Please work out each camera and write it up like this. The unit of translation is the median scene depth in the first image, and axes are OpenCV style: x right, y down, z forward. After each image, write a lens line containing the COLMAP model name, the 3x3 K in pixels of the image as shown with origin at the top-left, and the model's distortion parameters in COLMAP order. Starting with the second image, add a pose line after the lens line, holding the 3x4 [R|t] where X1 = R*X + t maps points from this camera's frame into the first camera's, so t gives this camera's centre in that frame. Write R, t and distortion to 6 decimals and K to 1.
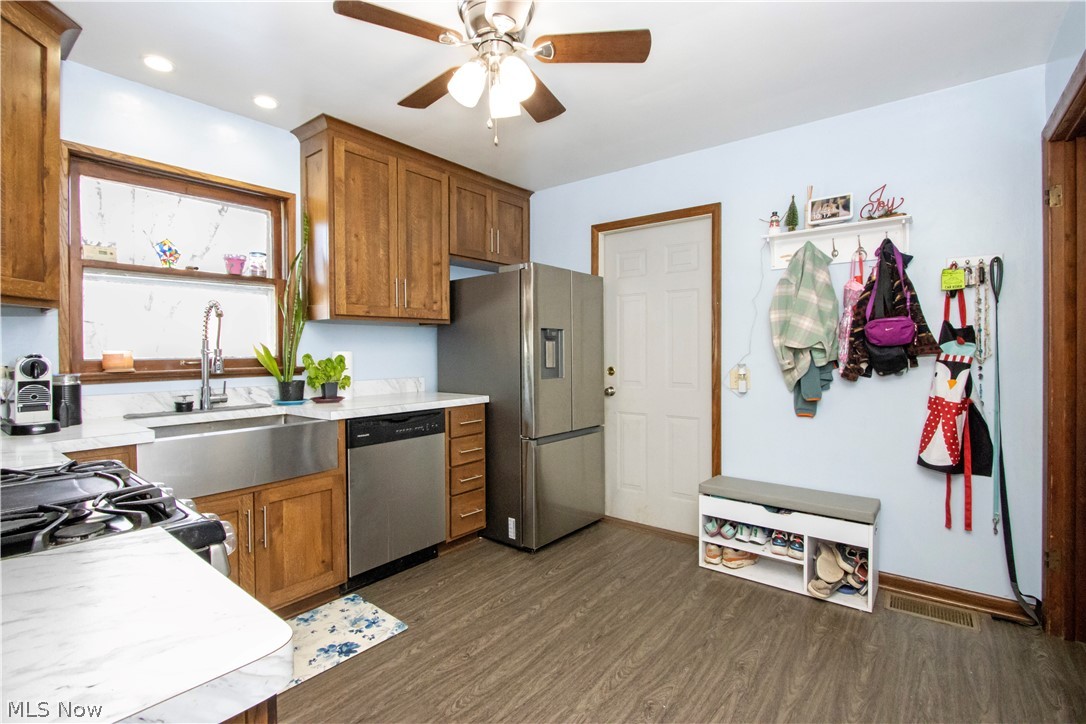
lens RADIAL K [[503.7, 0, 539.1], [0, 503.7, 353.7], [0, 0, 1]] dist [-0.013158, 0.001729]
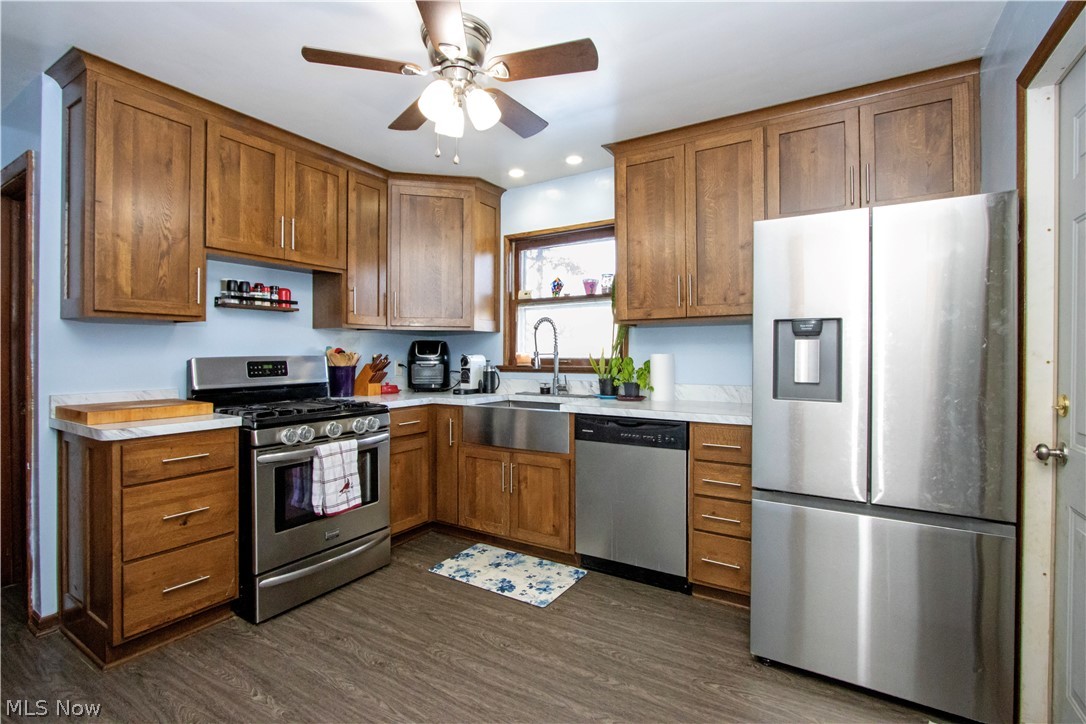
lens RADIAL K [[503.7, 0, 539.1], [0, 503.7, 353.7], [0, 0, 1]] dist [-0.013158, 0.001729]
pose [[0.115763, 0.007052, -0.993252, 0.743782], [-0.006521, 0.999959, 0.006339, -0.012285], [0.993255, 0.005744, 0.115804, 0.779245]]
